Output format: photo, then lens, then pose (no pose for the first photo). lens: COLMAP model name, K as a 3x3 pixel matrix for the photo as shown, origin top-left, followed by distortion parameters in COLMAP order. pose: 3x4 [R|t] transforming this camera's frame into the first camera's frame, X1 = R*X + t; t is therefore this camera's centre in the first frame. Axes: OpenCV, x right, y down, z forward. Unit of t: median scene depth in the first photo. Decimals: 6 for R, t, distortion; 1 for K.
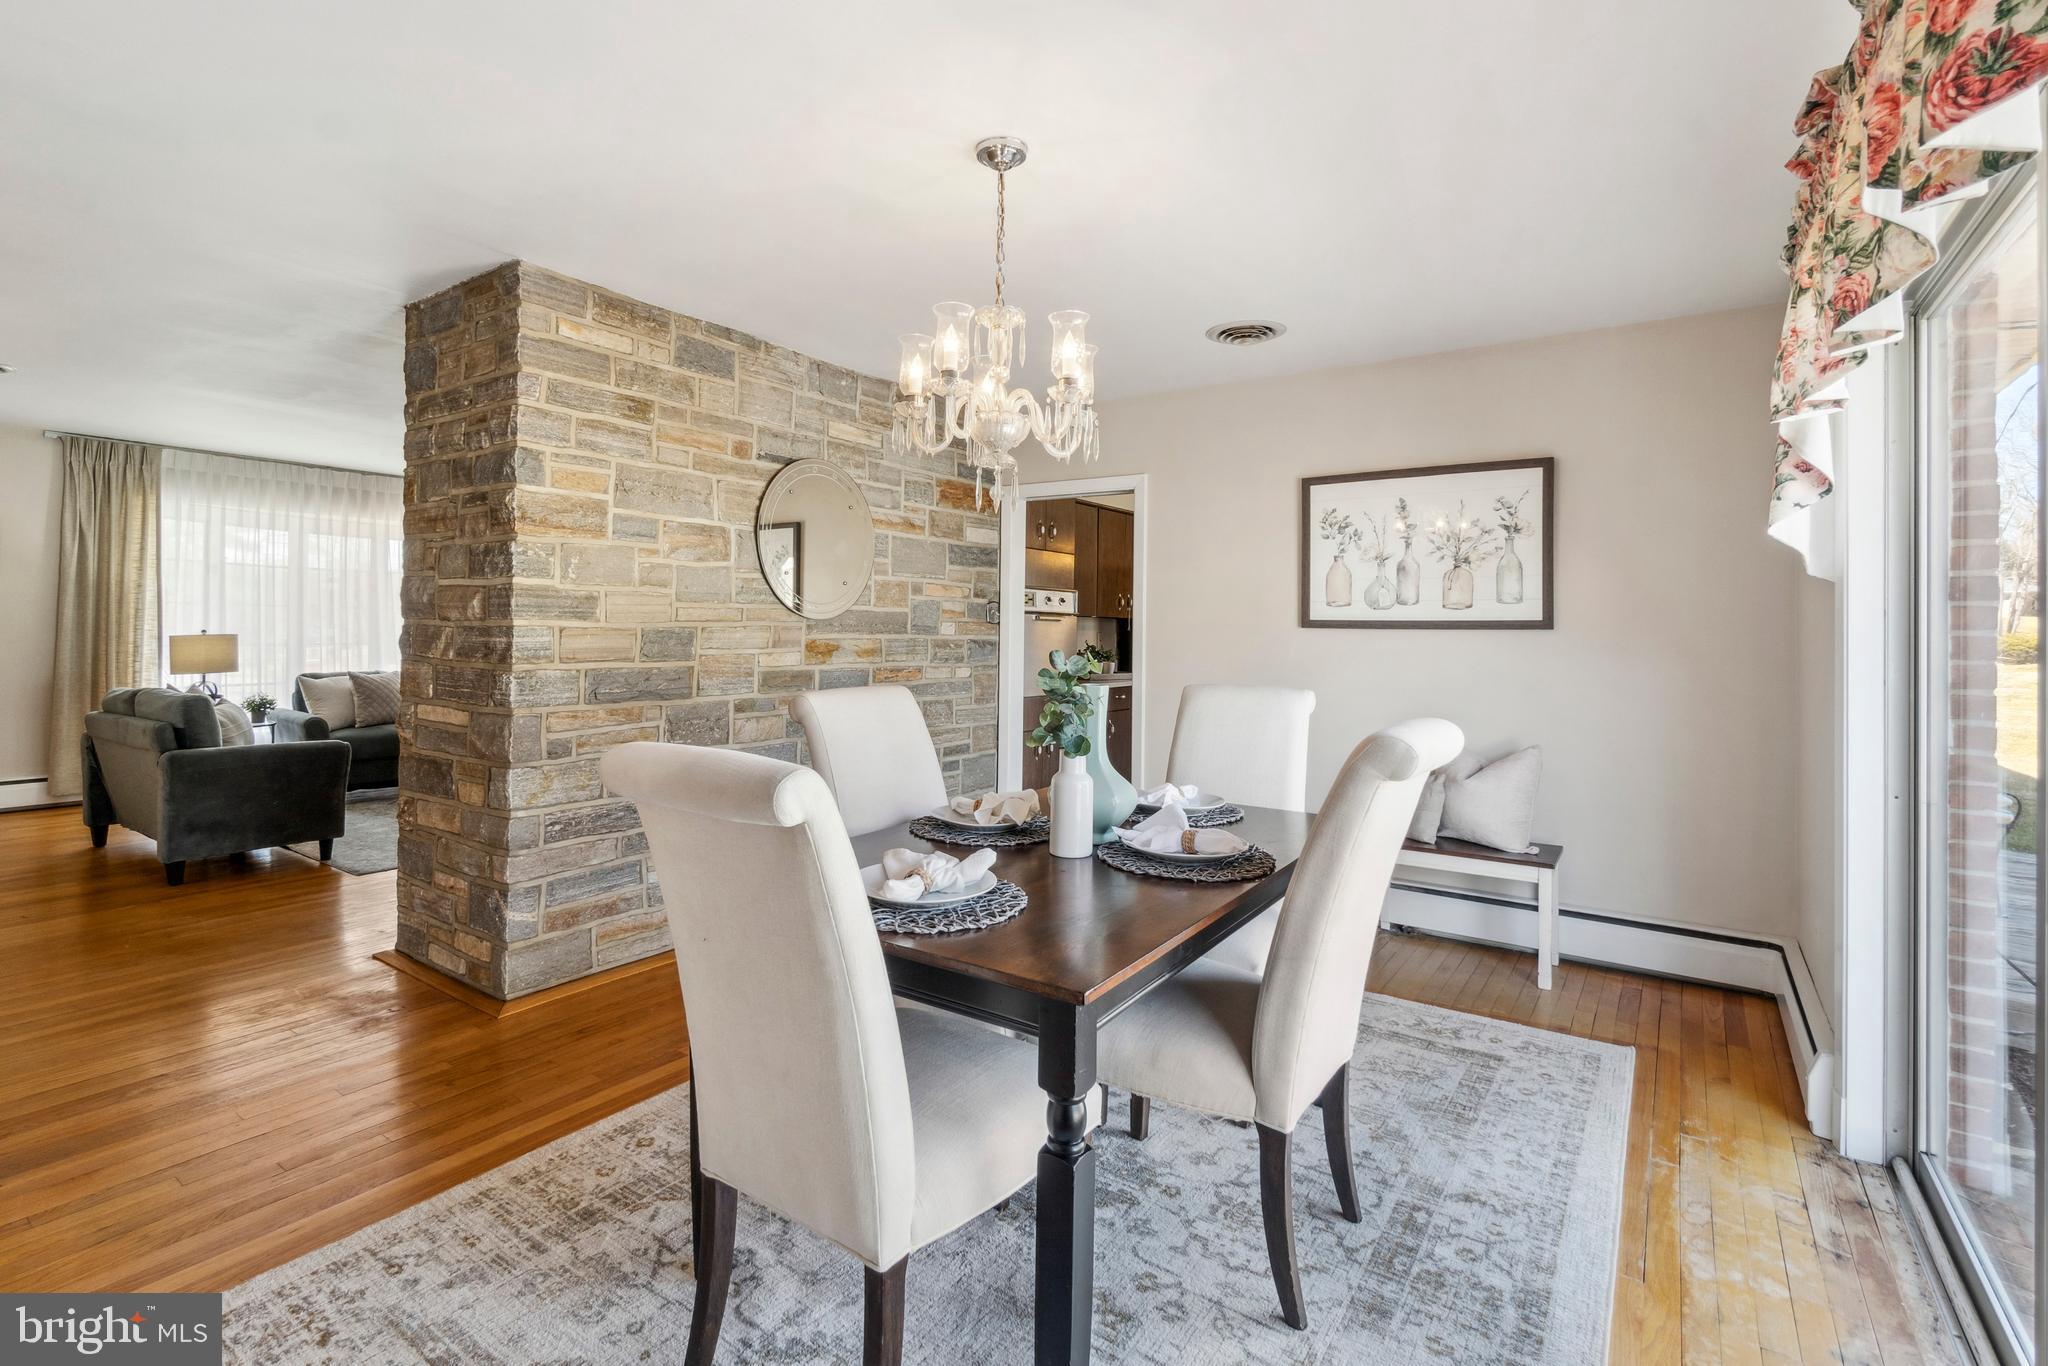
lens RADIAL K [[964.8, 0, 1006.6], [0, 964.8, 625.1], [0, 0, 1]] dist [-0.019197, -0.000500]
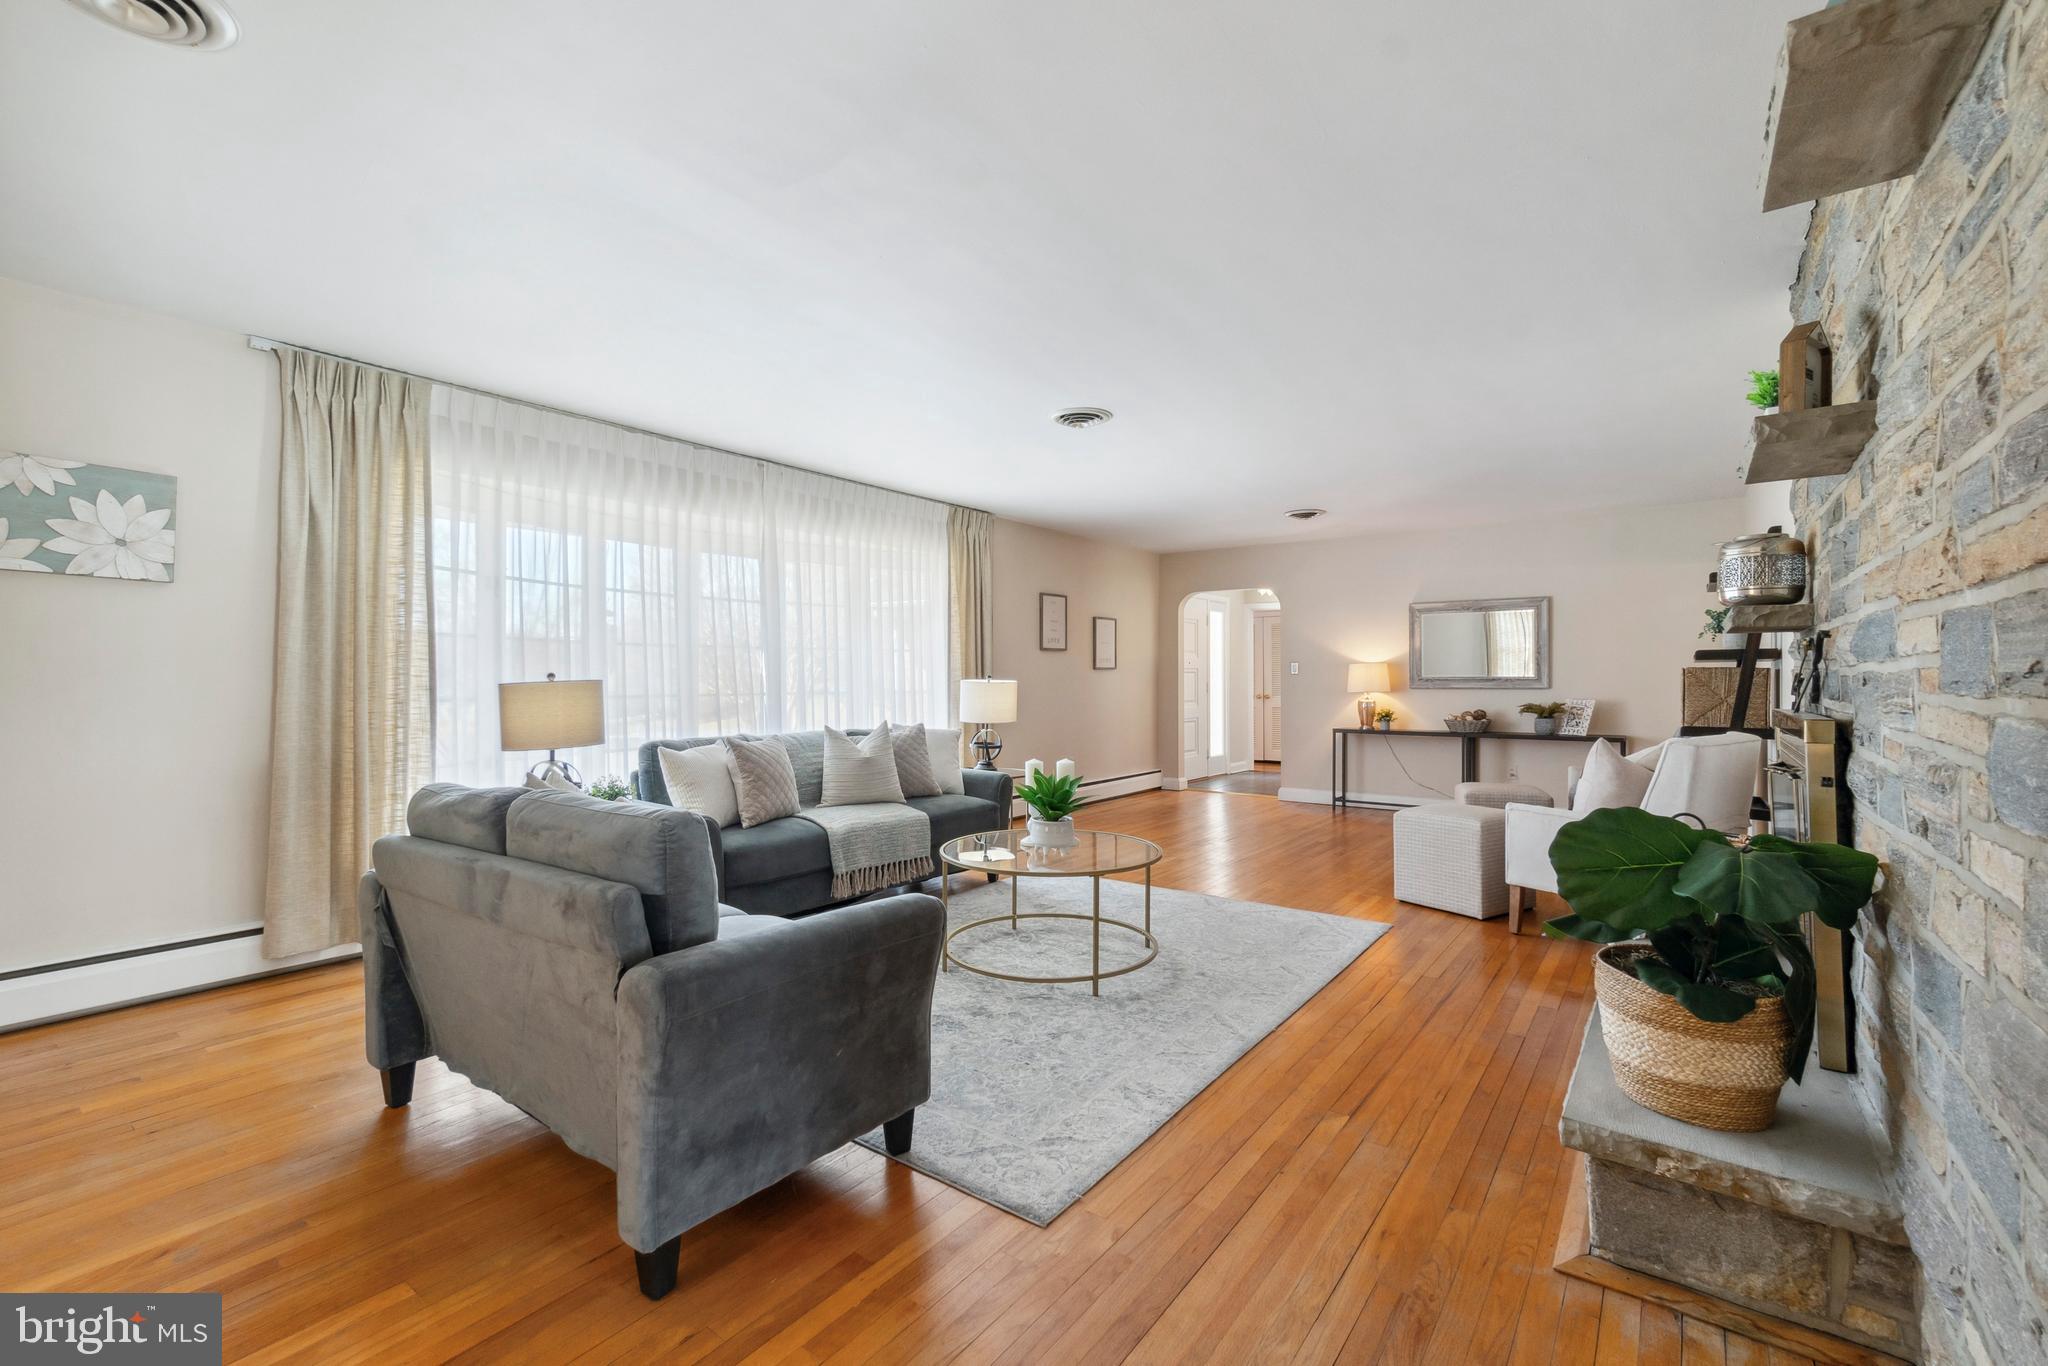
lens RADIAL K [[886.0, 0, 1017.8], [0, 886.0, 678.7], [0, 0, 1]] dist [0.000767, 0.000052]
pose [[0.999168, -0.012872, -0.038712, -0.511435], [0.012904, 0.999917, 0.000595, 0.012117], [0.038701, -0.001095, 0.999250, 0.457516]]
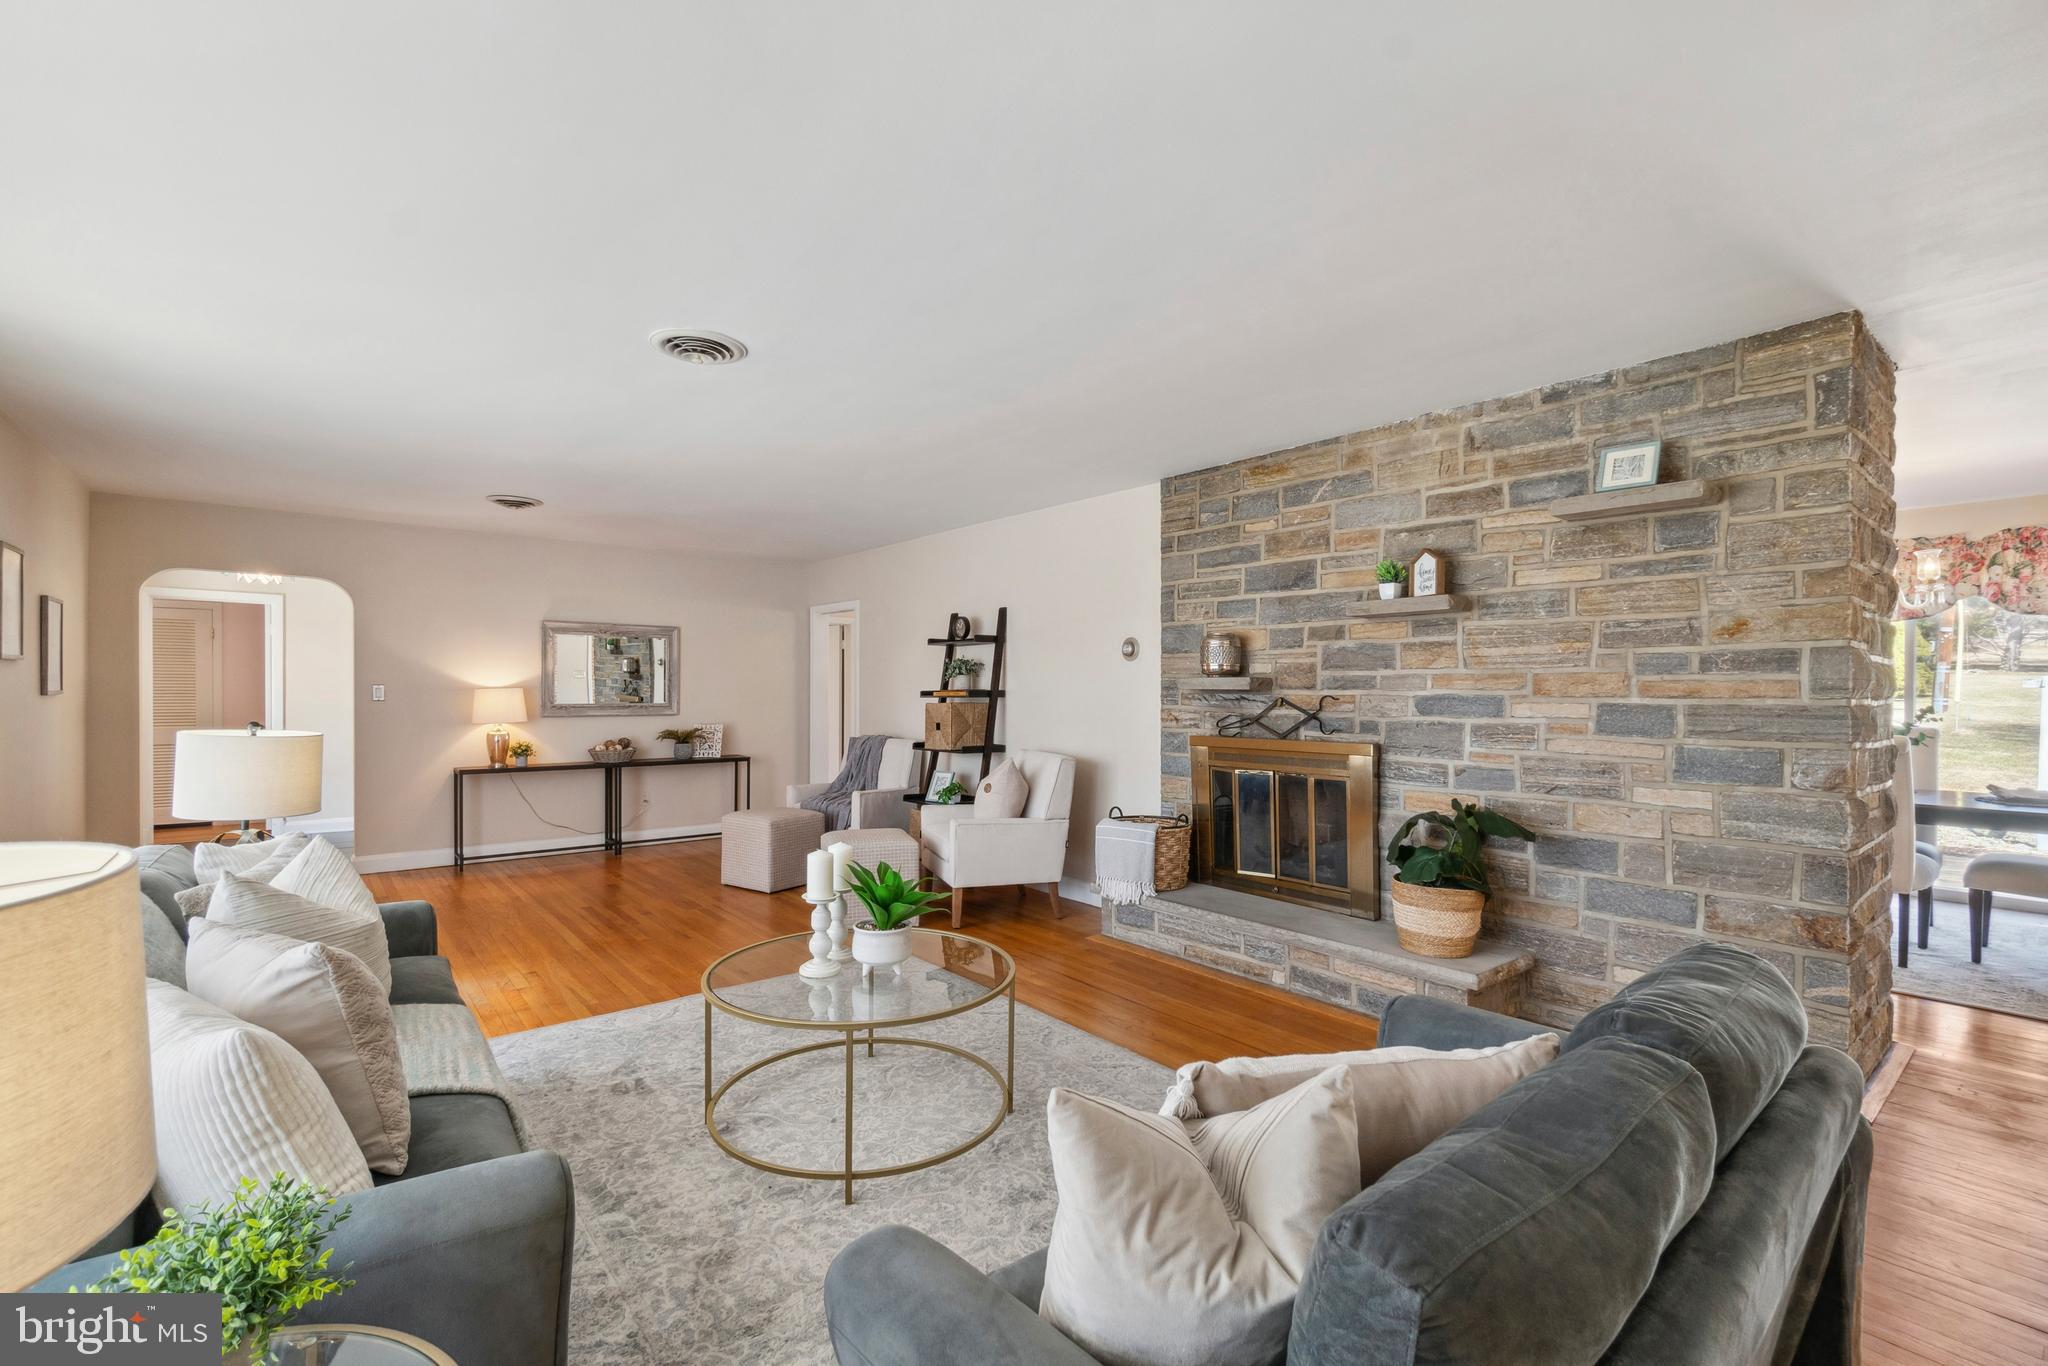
lens RADIAL K [[886.0, 0, 1014.9], [0, 886.0, 690.8], [0, 0, 1]] dist [0.000767, 0.000052]
pose [[0.277539, -0.006690, 0.960691, -0.827959], [-0.005100, 0.999951, 0.008437, -0.006624], [-0.960701, -0.007241, 0.277491, 0.780944]]
